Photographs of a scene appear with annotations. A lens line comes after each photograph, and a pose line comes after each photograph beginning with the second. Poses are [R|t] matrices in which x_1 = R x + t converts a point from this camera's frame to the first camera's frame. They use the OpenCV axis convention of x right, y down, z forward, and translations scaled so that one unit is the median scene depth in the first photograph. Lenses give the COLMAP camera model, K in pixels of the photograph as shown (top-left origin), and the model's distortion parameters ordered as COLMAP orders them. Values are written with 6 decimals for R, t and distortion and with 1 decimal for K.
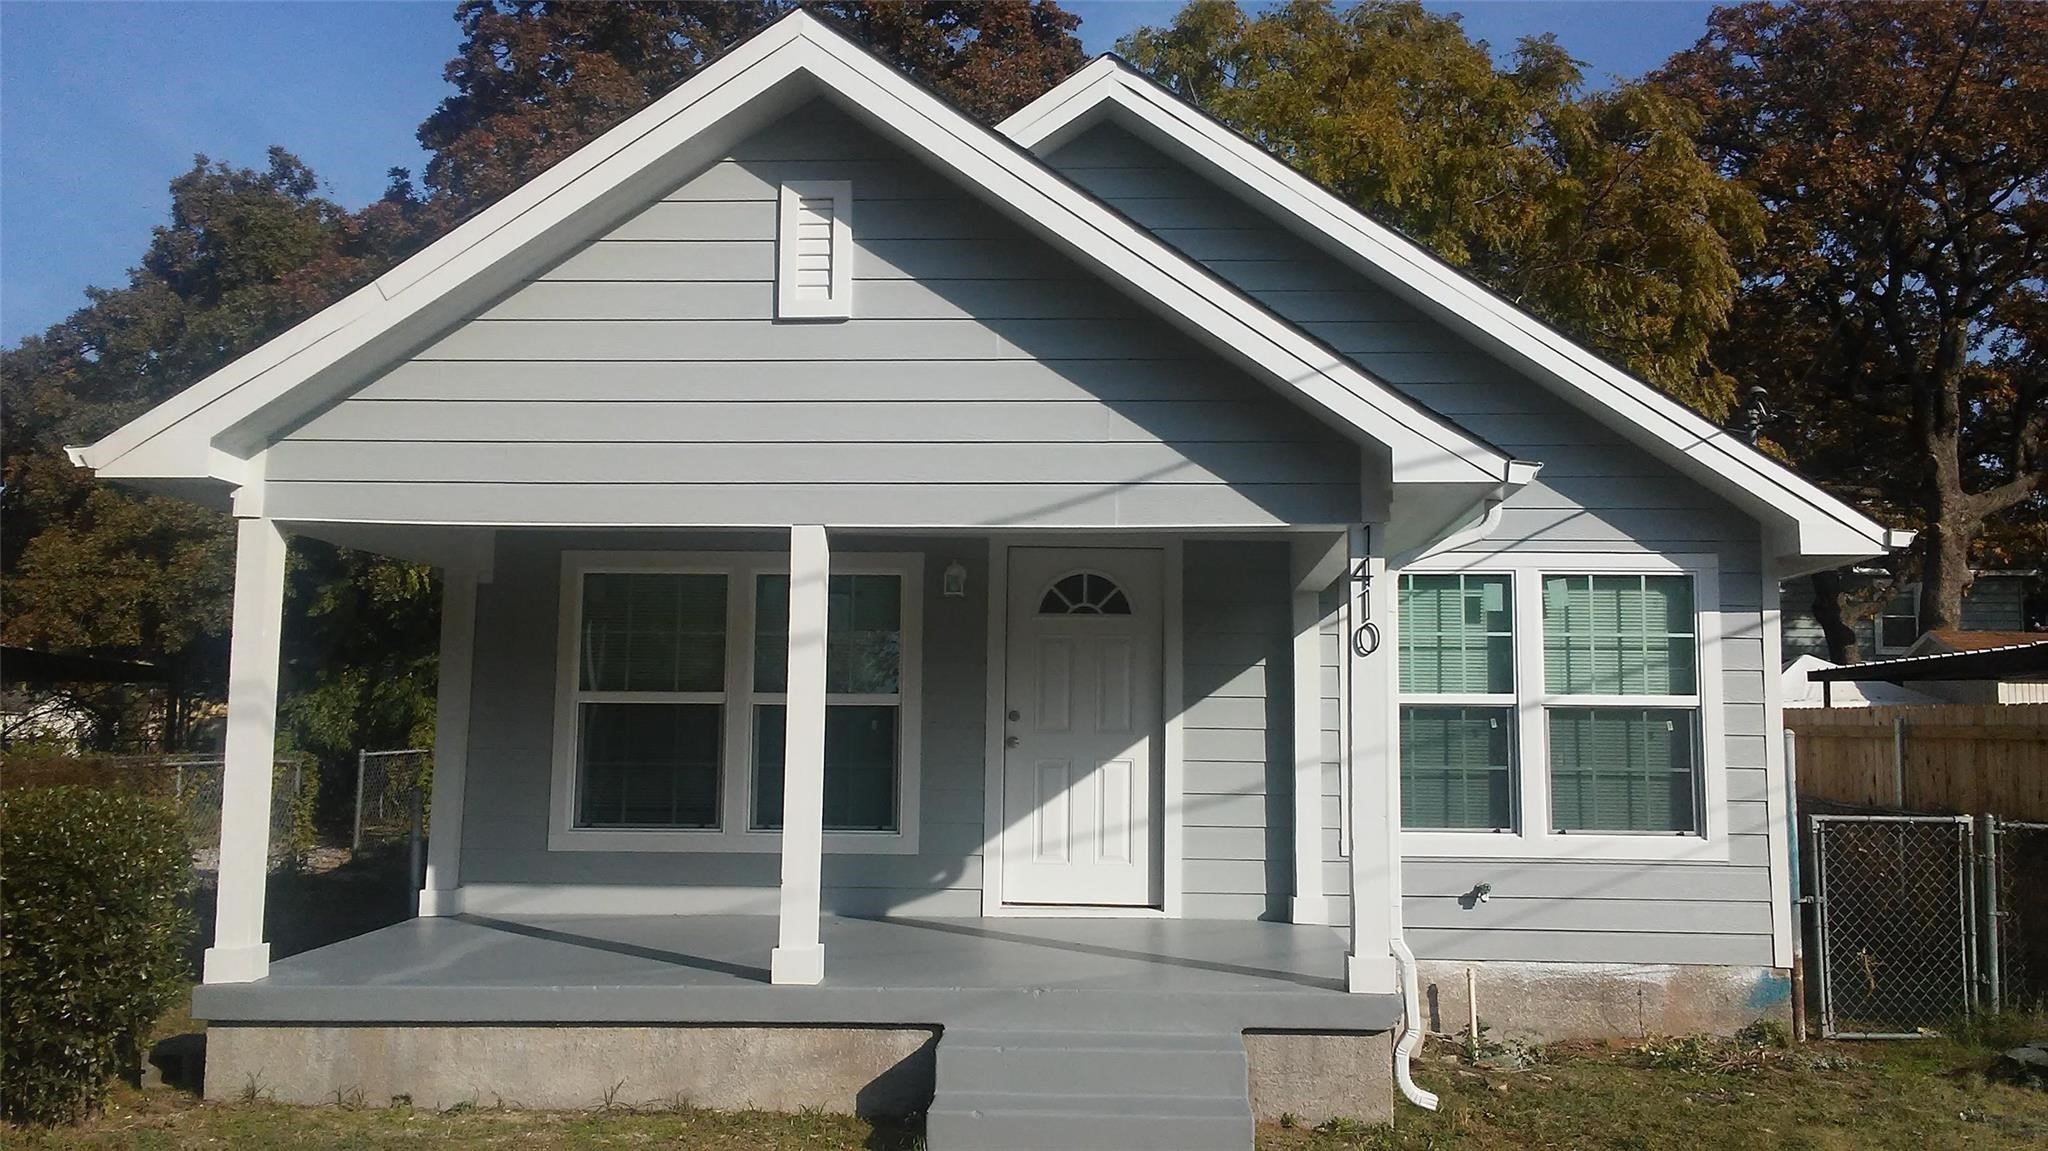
lens RADIAL K [[1761.4, 0, 1025.0], [0, 1761.4, 567.5], [0, 0, 1]] dist [0.060492, -0.018983]
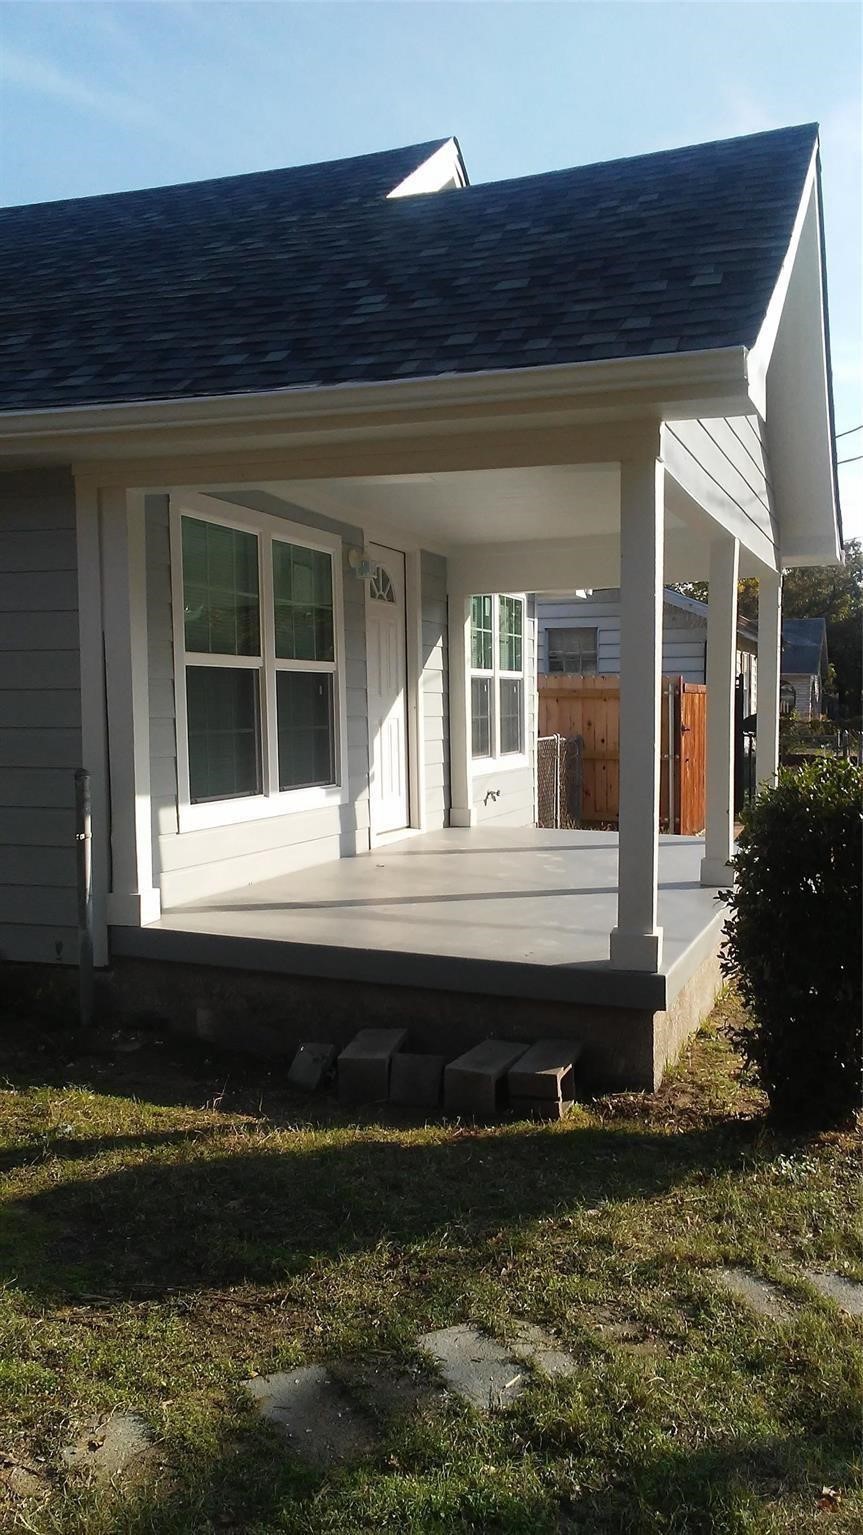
lens RADIAL K [[1320.2, 0, 430.1], [0, 1320.2, 772.0], [0, 0, 1]] dist [0.060492, -0.018983]
pose [[0.302144, -0.058658, 0.951456, -0.869617], [-0.090632, 0.991816, 0.089927, 0.060893], [-0.948944, -0.113403, 0.294355, 0.704430]]
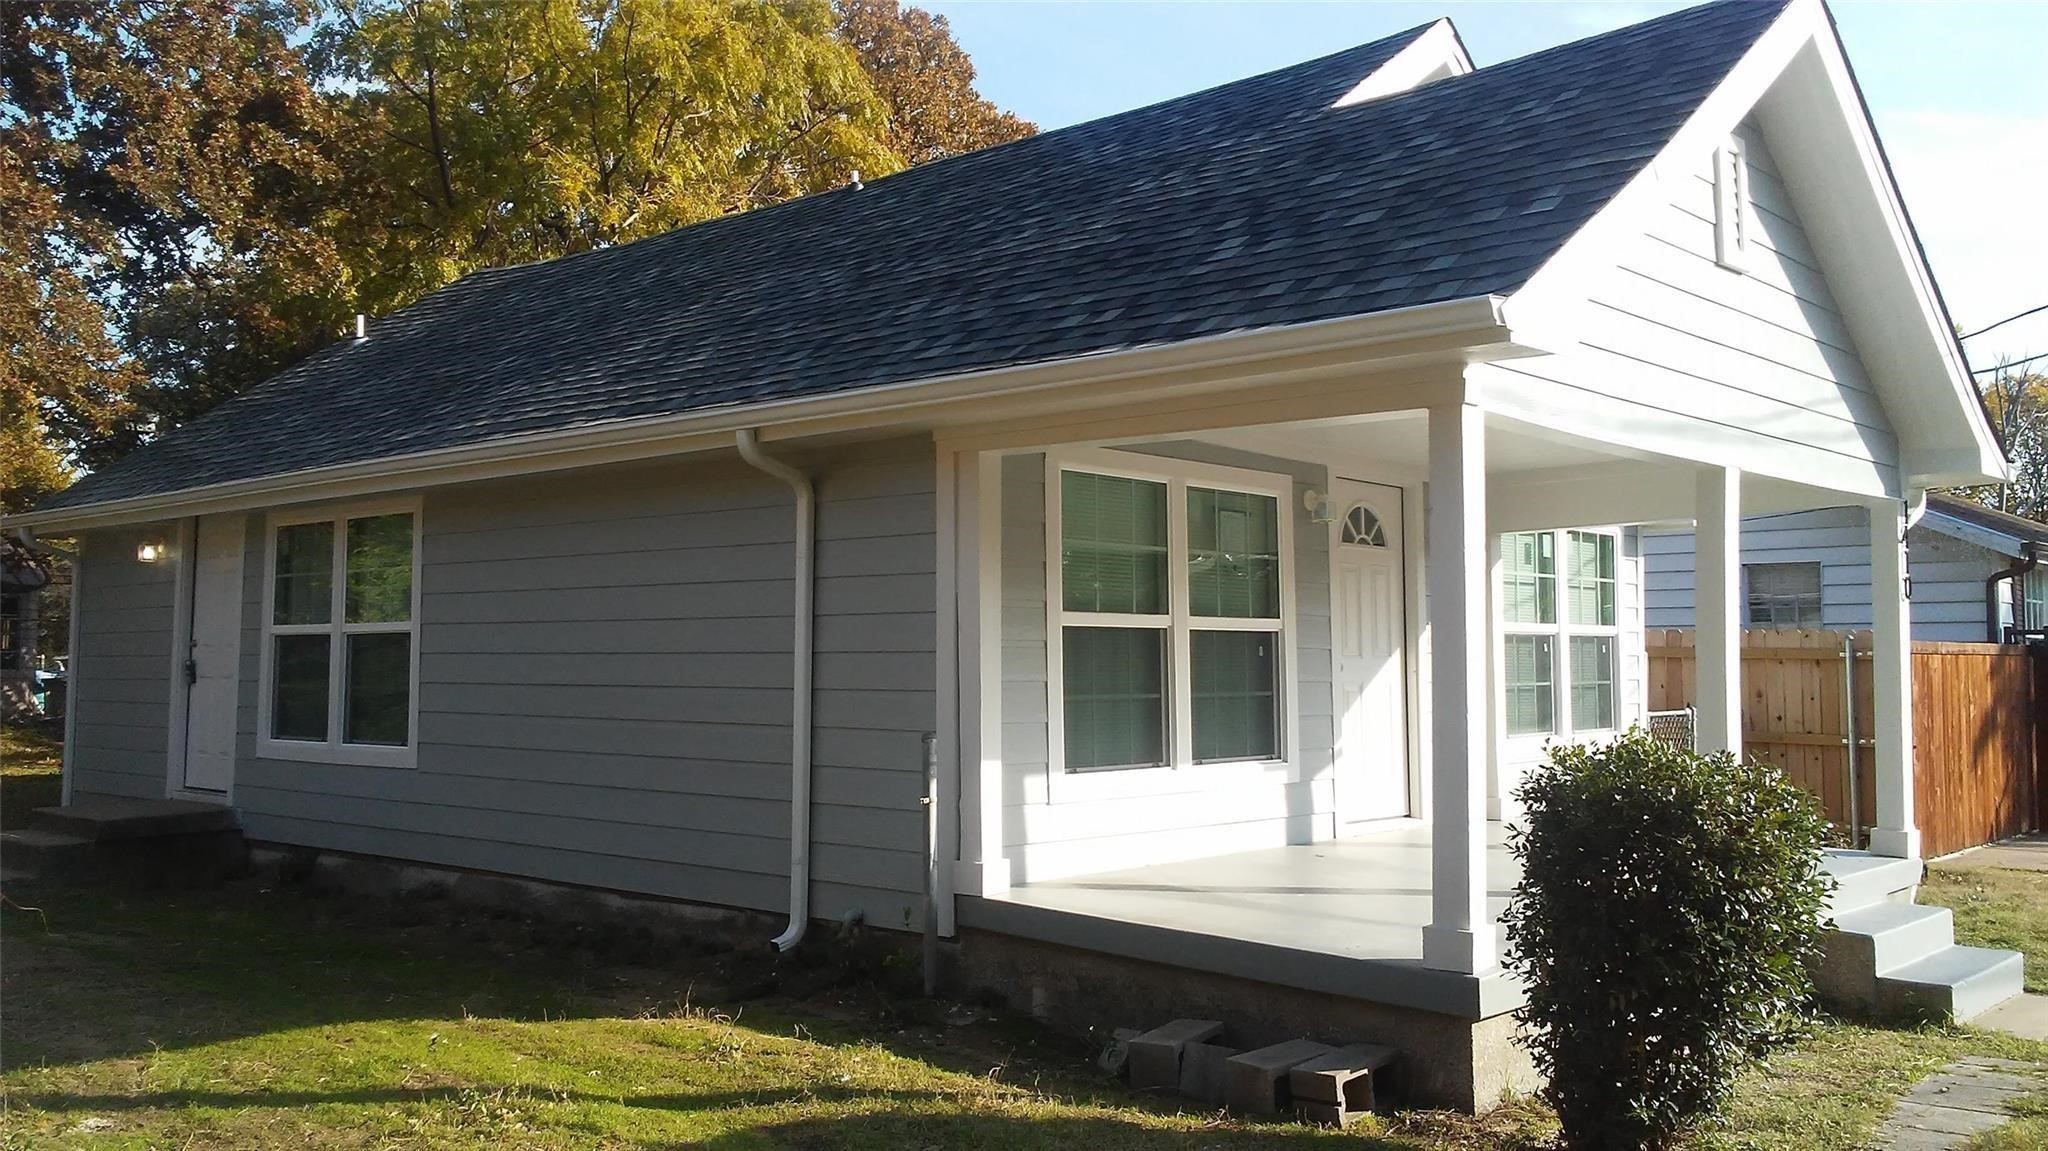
lens RADIAL K [[1761.4, 0, 1025.0], [0, 1761.4, 567.5], [0, 0, 1]] dist [0.060492, -0.018983]
pose [[0.641210, 0.033608, 0.766630, -0.929694], [-0.073394, 0.997146, 0.017674, 0.036931], [-0.763848, -0.067599, 0.641846, 0.494085]]
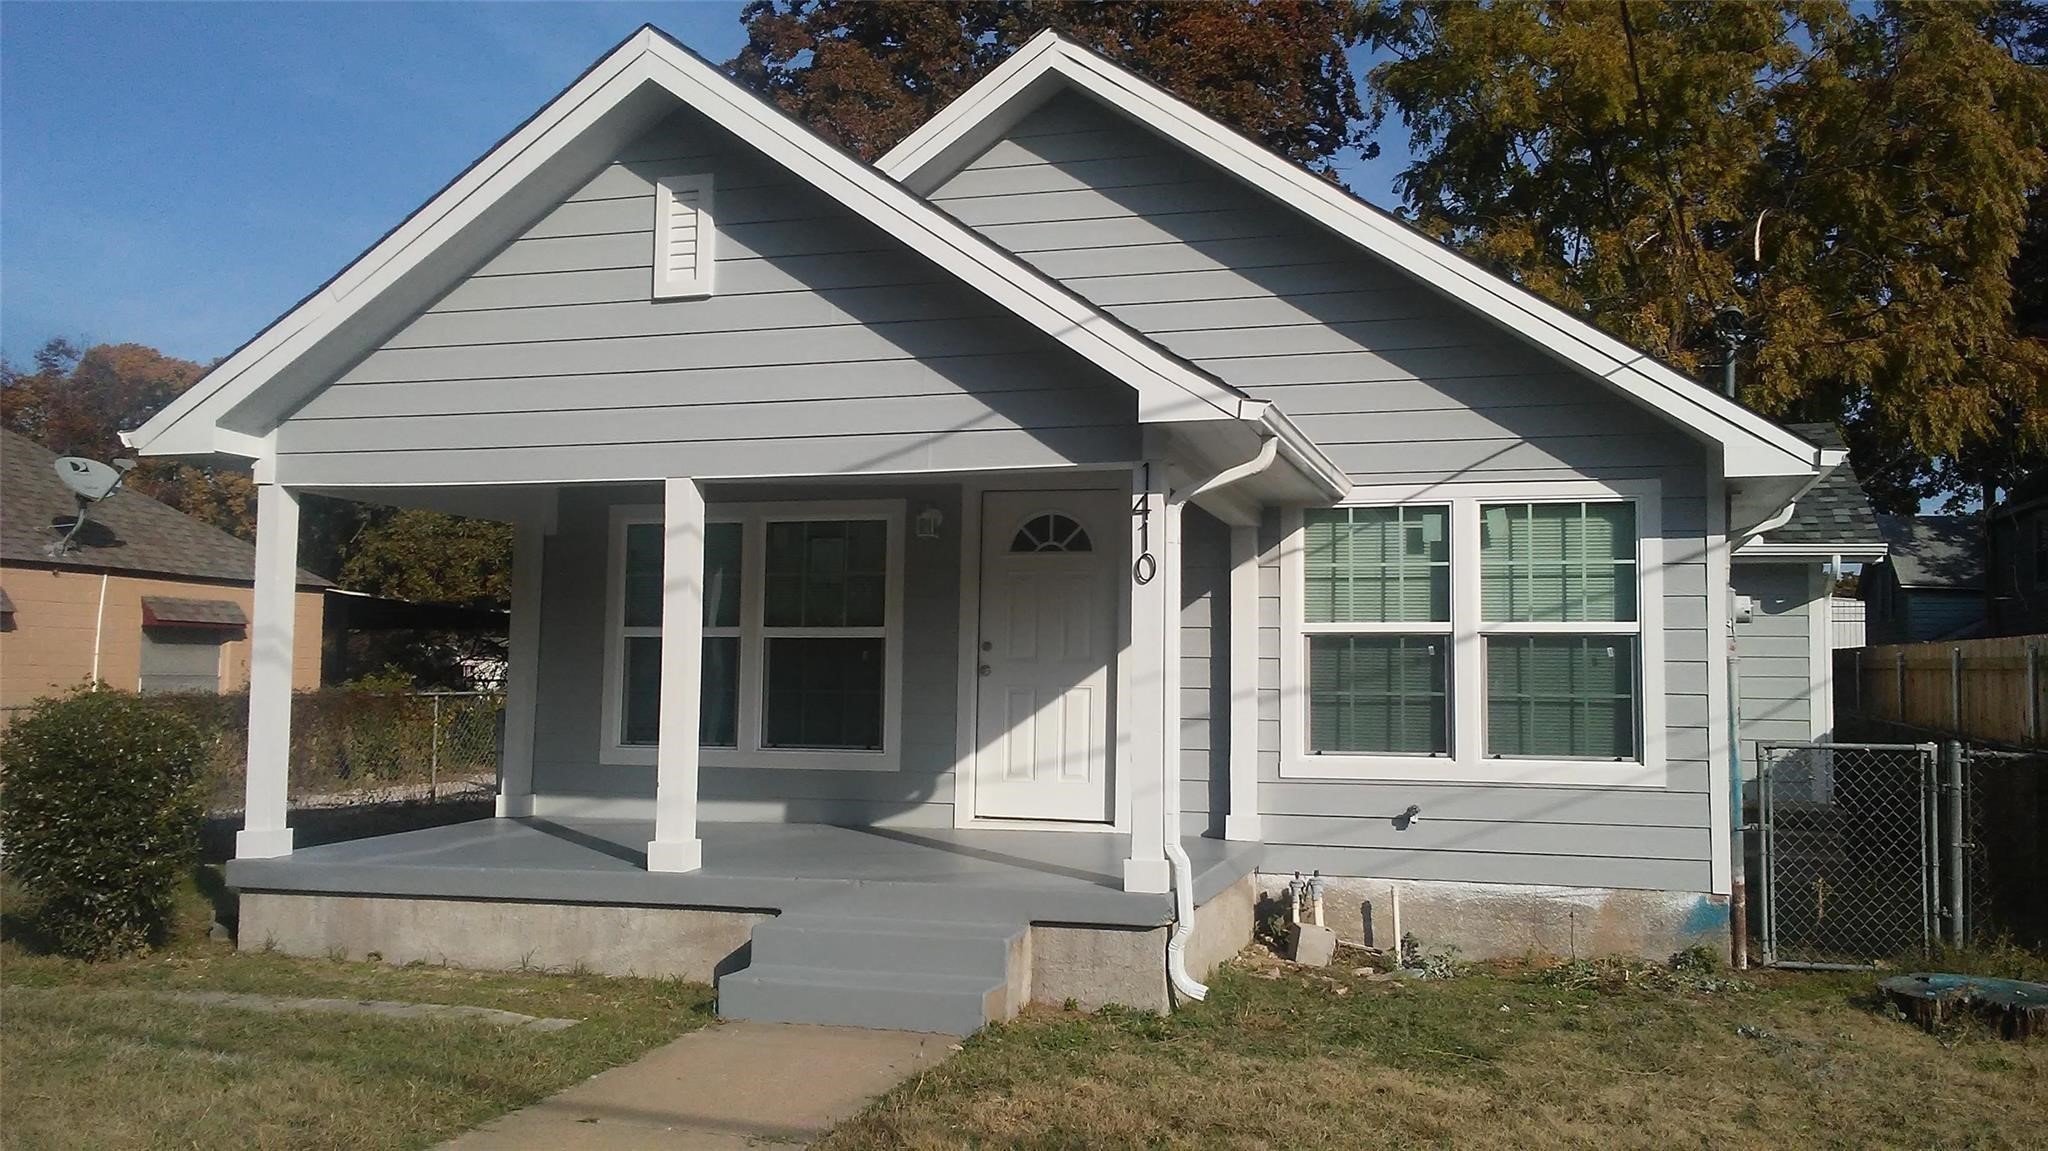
lens RADIAL K [[1761.4, 0, 1025.0], [0, 1761.4, 567.5], [0, 0, 1]] dist [0.060492, -0.018983]
pose [[0.968642, -0.016250, -0.247930, 0.294996], [0.023472, 0.999381, 0.026203, 0.007482], [0.247351, -0.031200, 0.968423, -0.049047]]
